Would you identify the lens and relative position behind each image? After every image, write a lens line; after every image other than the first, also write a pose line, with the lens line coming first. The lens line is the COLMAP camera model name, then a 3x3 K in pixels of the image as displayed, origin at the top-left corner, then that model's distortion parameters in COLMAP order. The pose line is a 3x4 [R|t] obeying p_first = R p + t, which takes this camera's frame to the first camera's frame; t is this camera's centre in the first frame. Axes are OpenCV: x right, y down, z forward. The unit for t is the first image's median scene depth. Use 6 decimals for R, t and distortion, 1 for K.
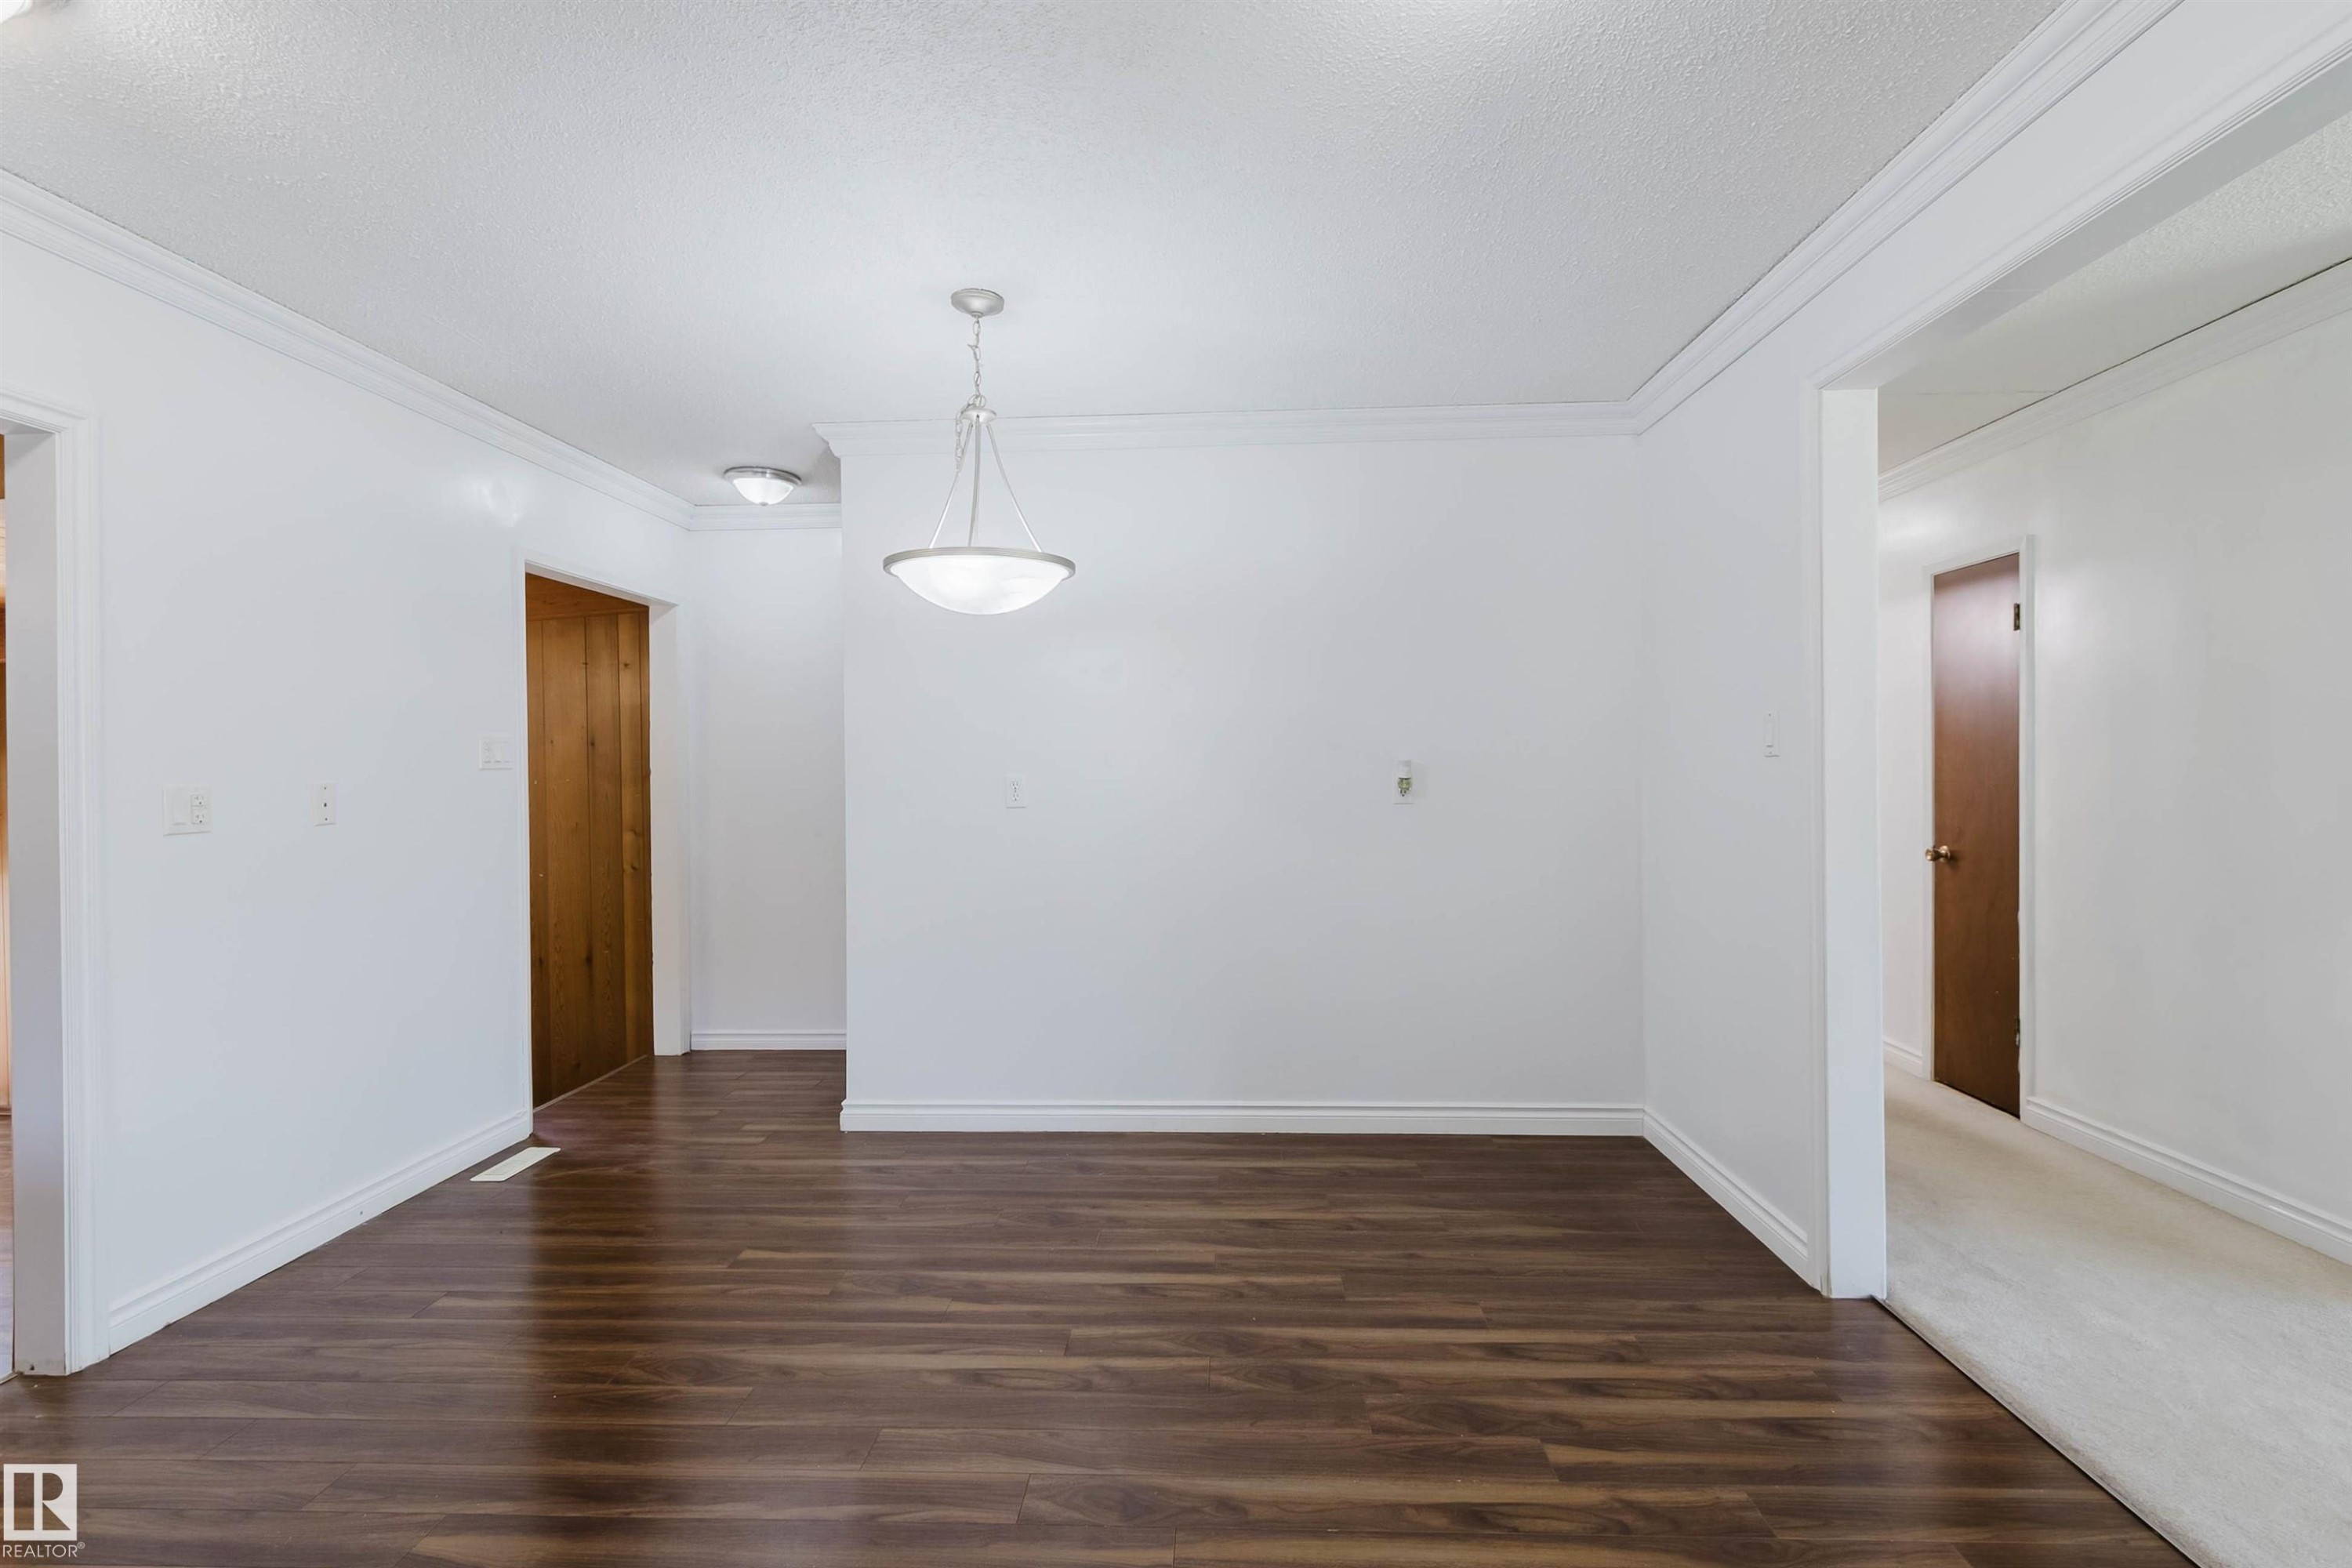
lens RADIAL K [[1073.4, 0, 1184.4], [0, 1073.4, 773.2], [0, 0, 1]] dist [0.002124, 0.000459]
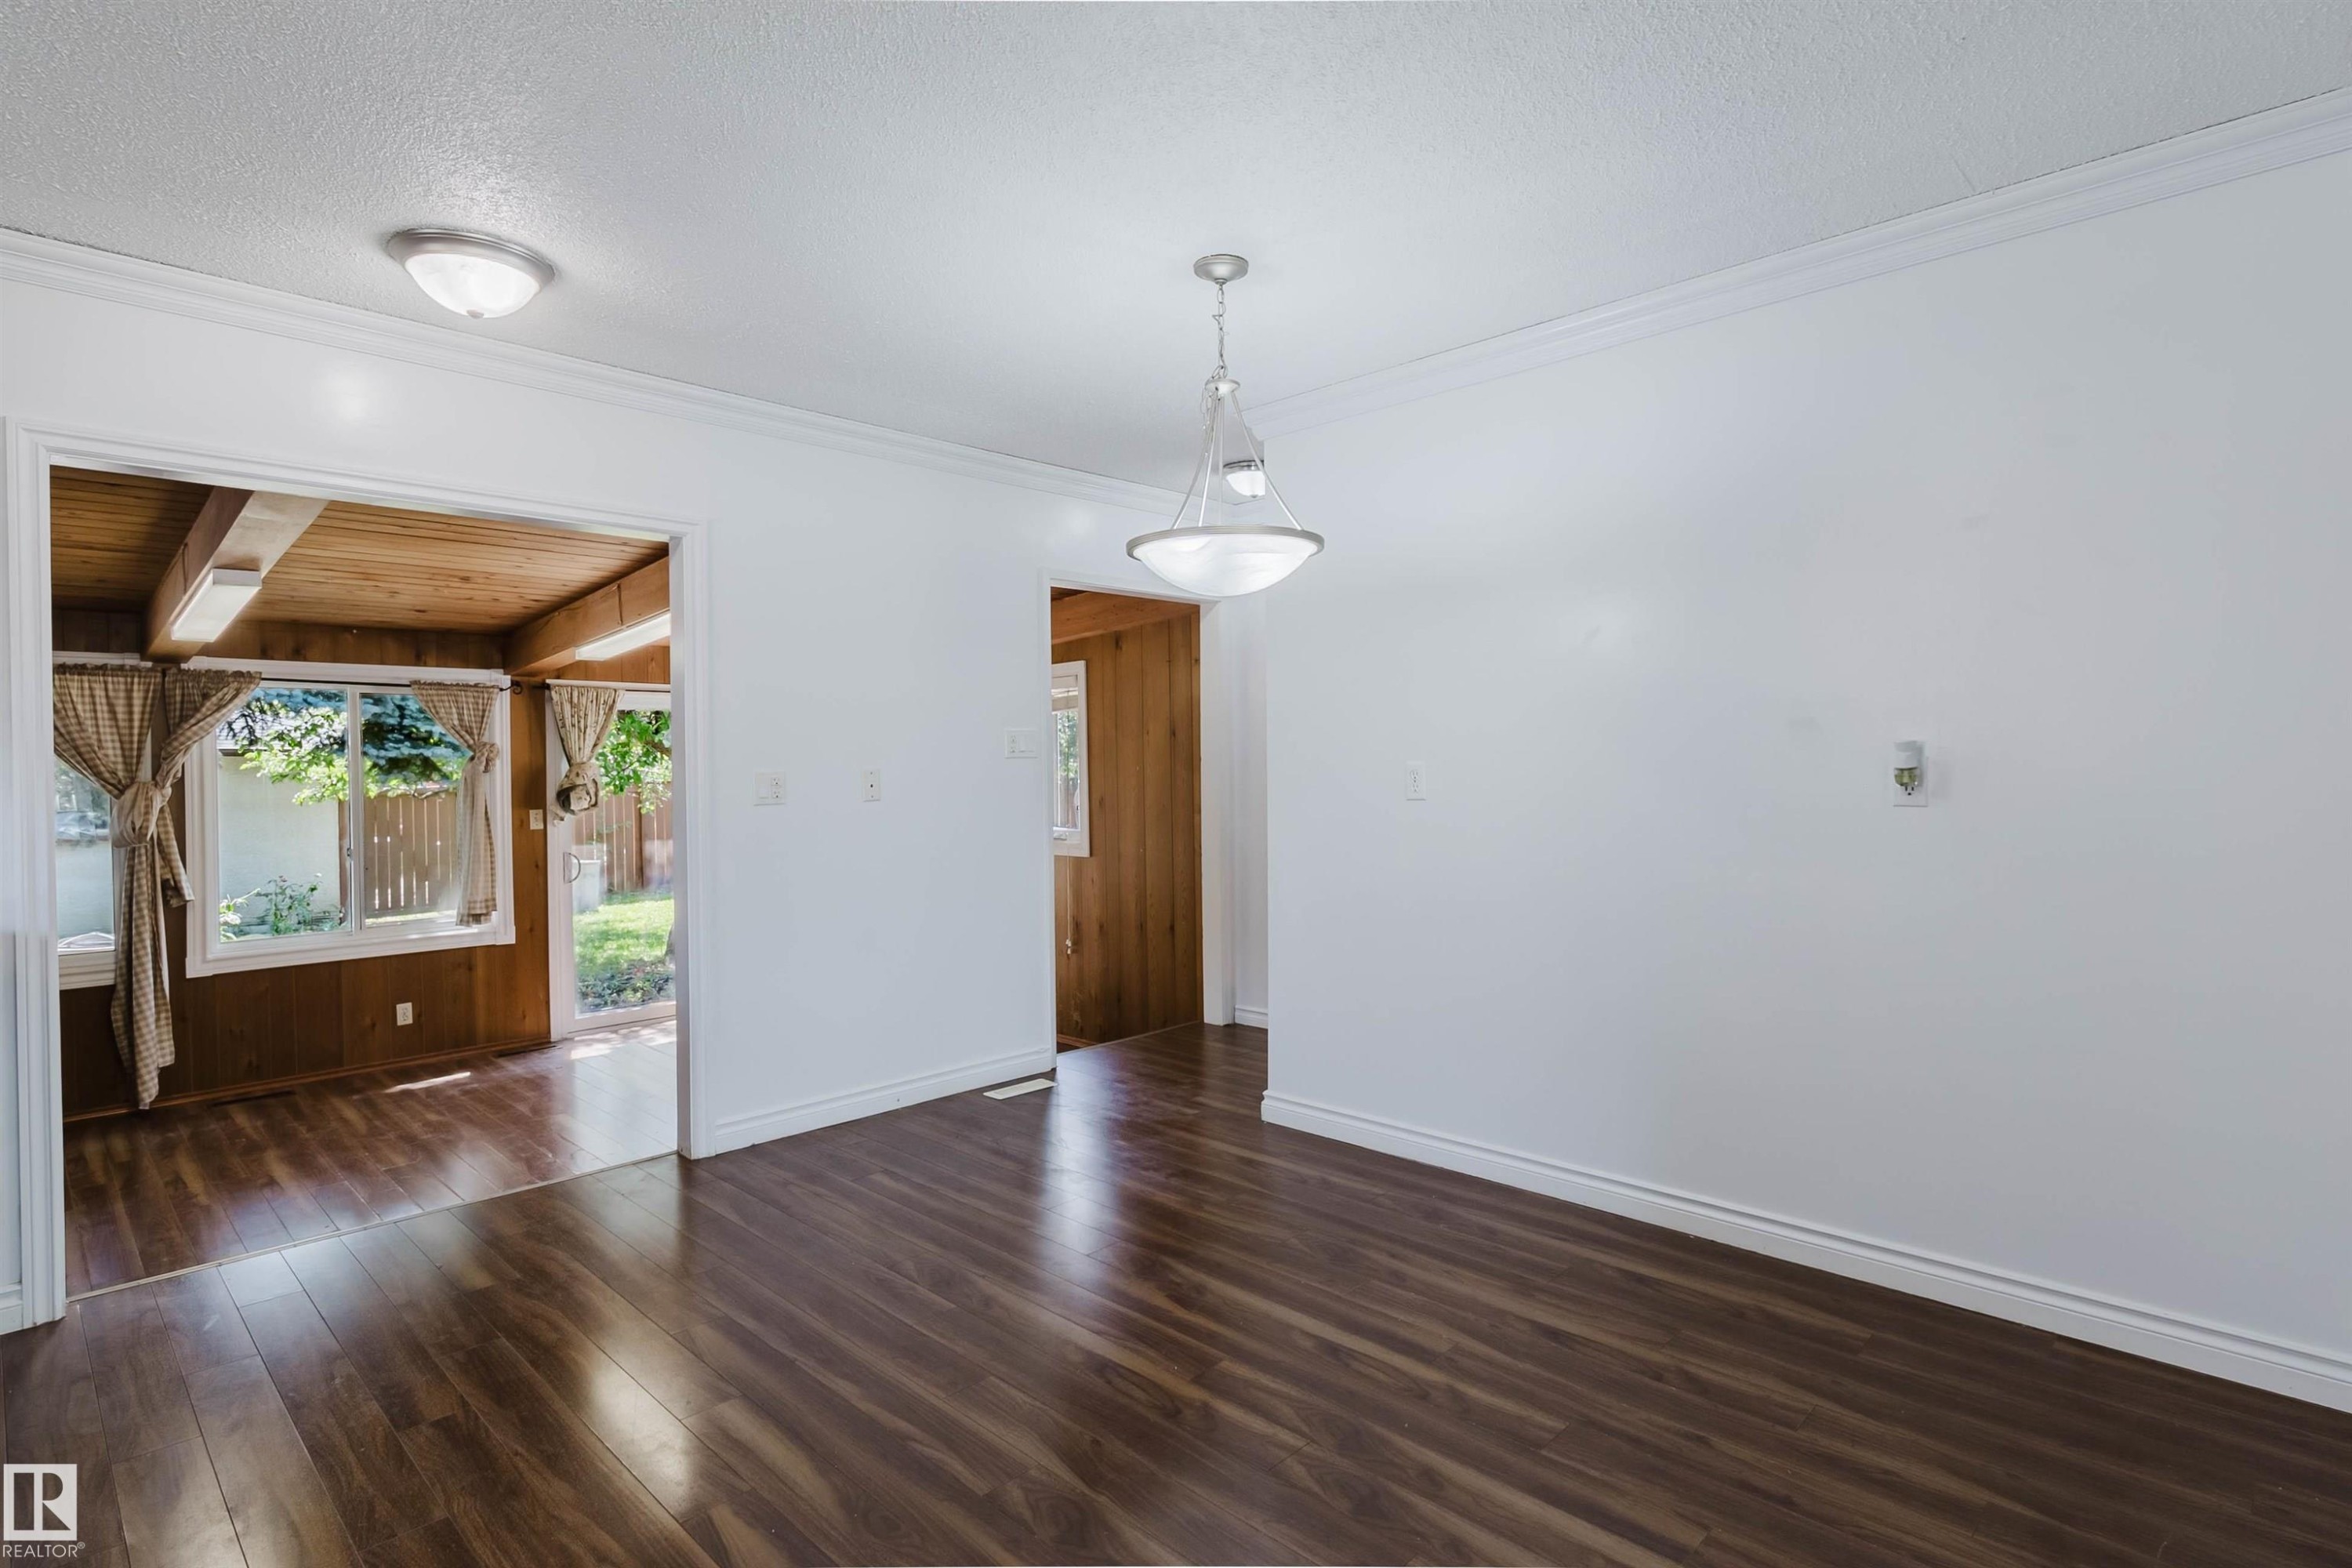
lens RADIAL K [[1171.5, 0, 1185.1], [0, 1171.5, 776.1], [0, 0, 1]] dist [0.001717, -0.000578]
pose [[0.744855, 0.007905, -0.667180, 0.463156], [0.002218, 0.999895, 0.014324, -0.002395], [0.667223, -0.012149, 0.744759, 0.194097]]
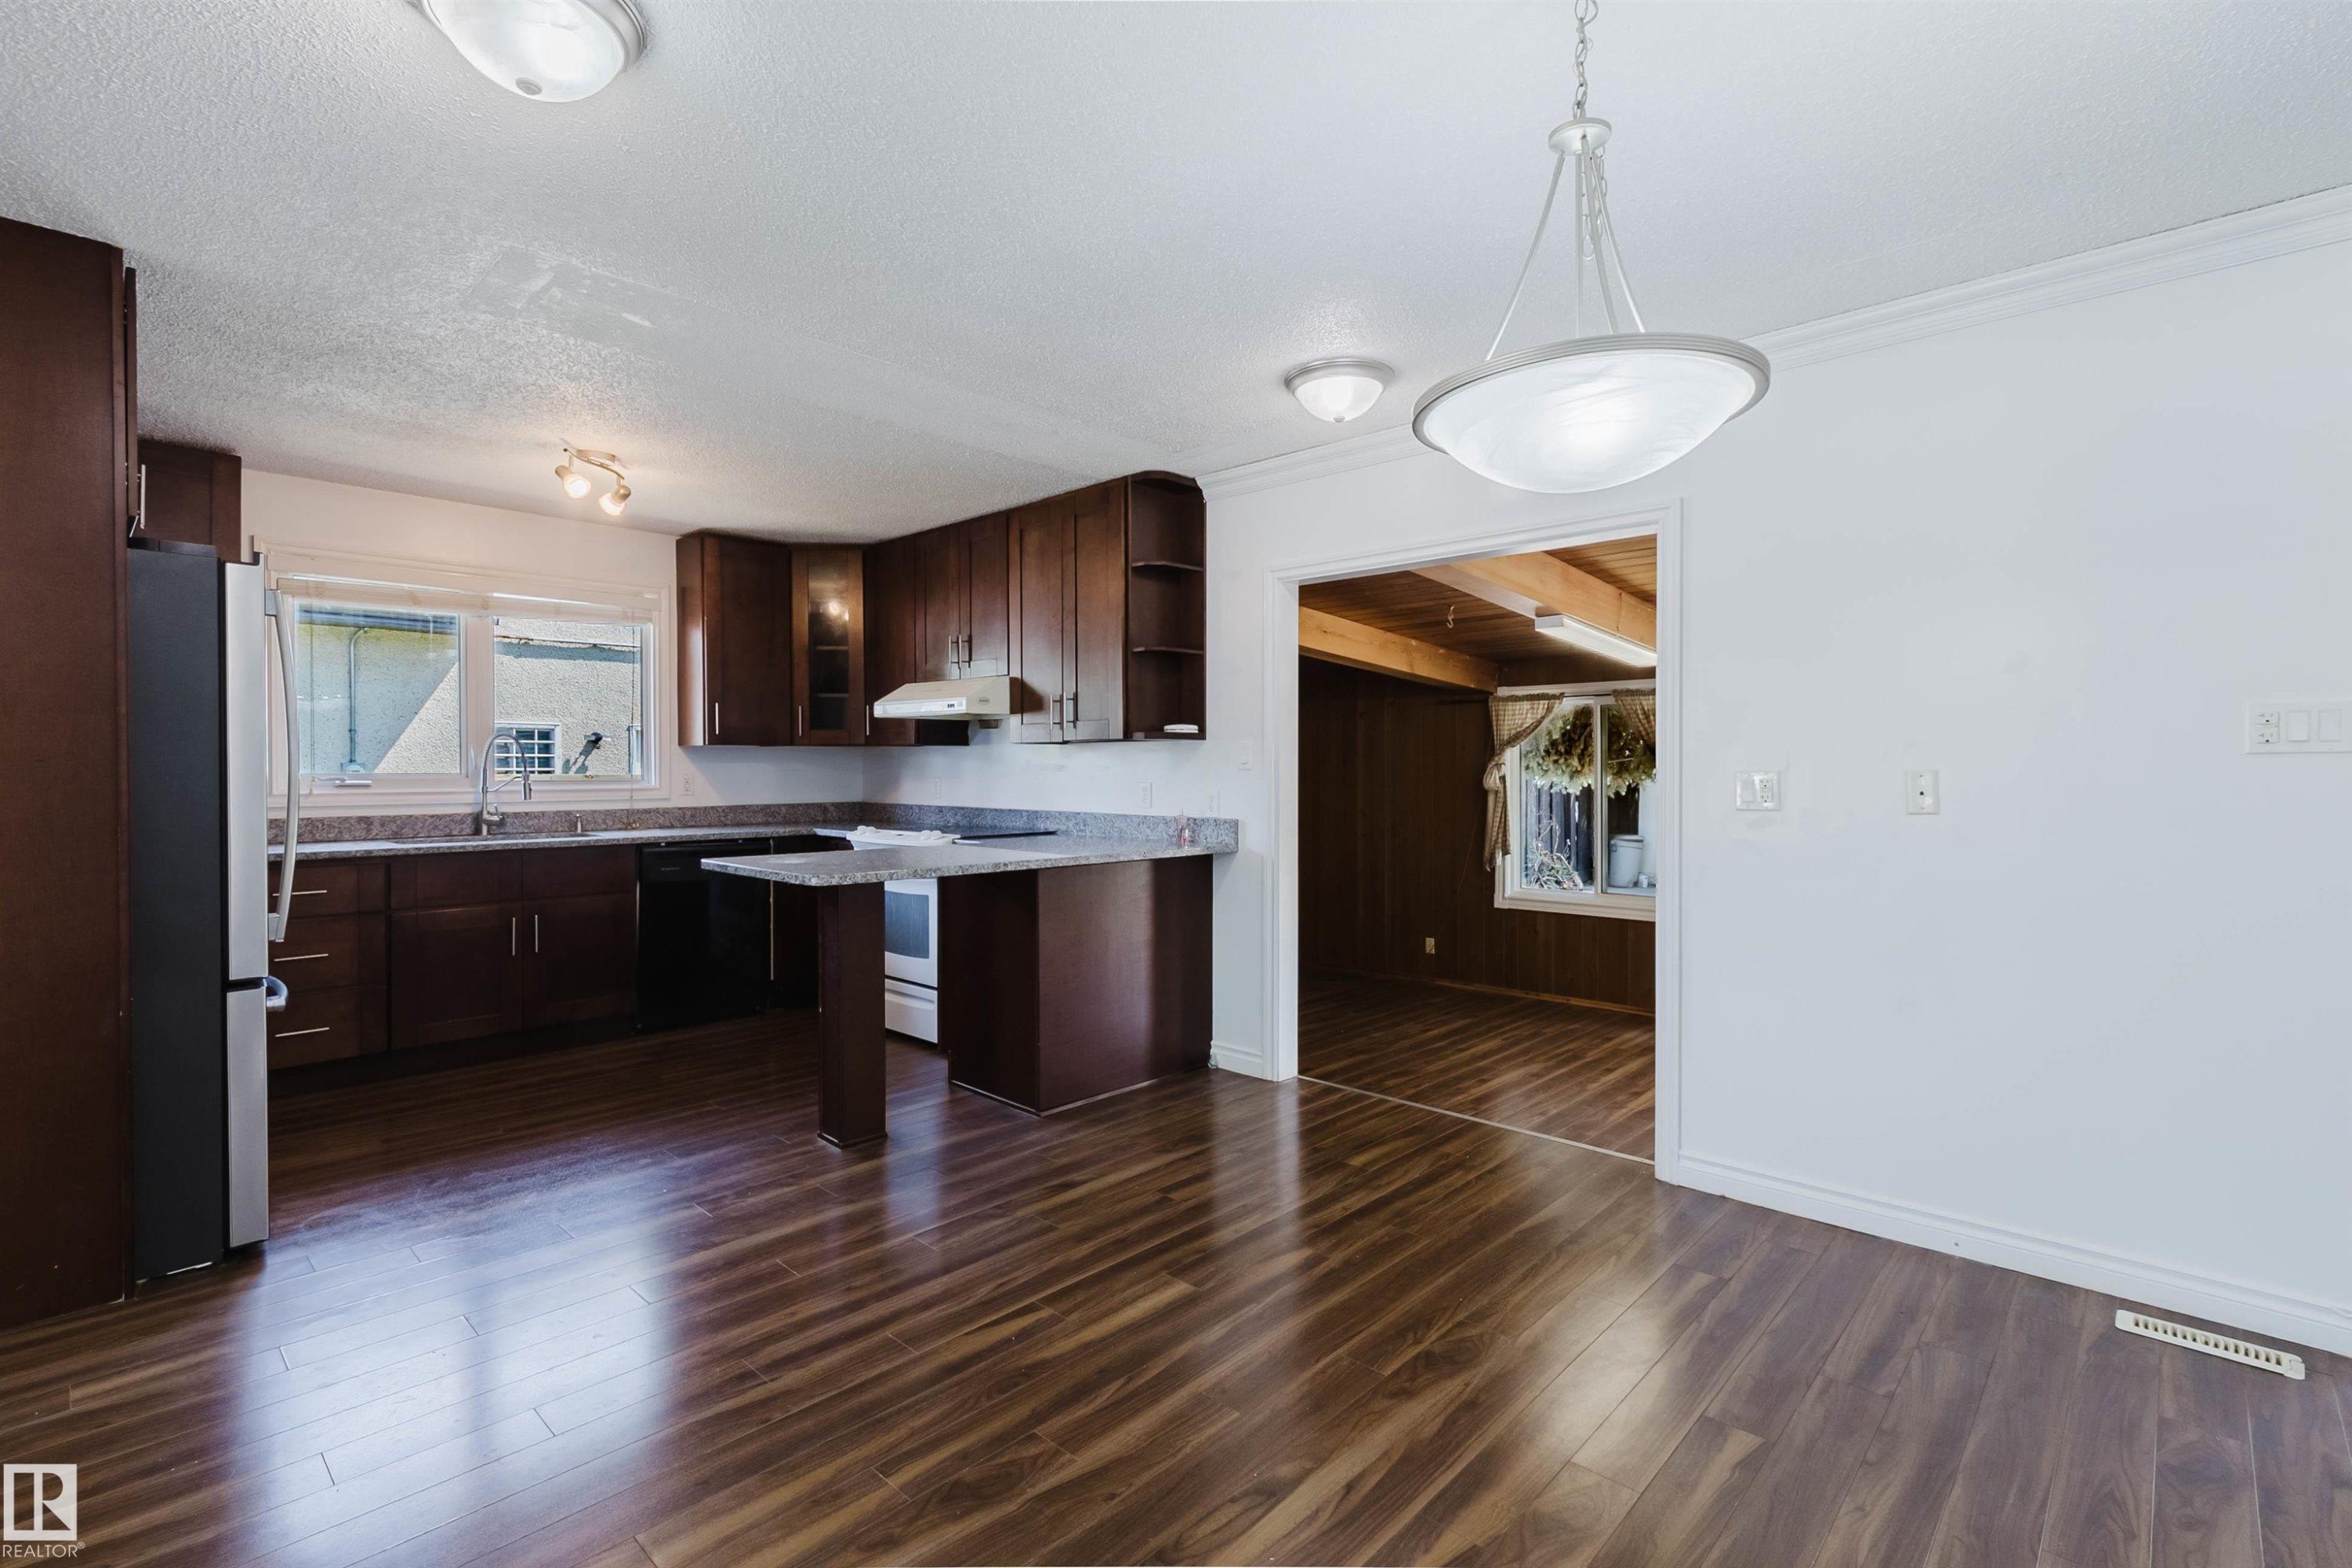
lens RADIAL K [[1092.6, 0, 1177.7], [0, 1092.6, 769.2], [0, 0, 1]] dist [0.000684, 0.001093]
pose [[-0.653061, 0.011744, -0.757214, 0.382389], [0.000958, 0.999892, 0.014682, -0.006441], [0.757305, 0.008863, -0.653001, 1.177906]]
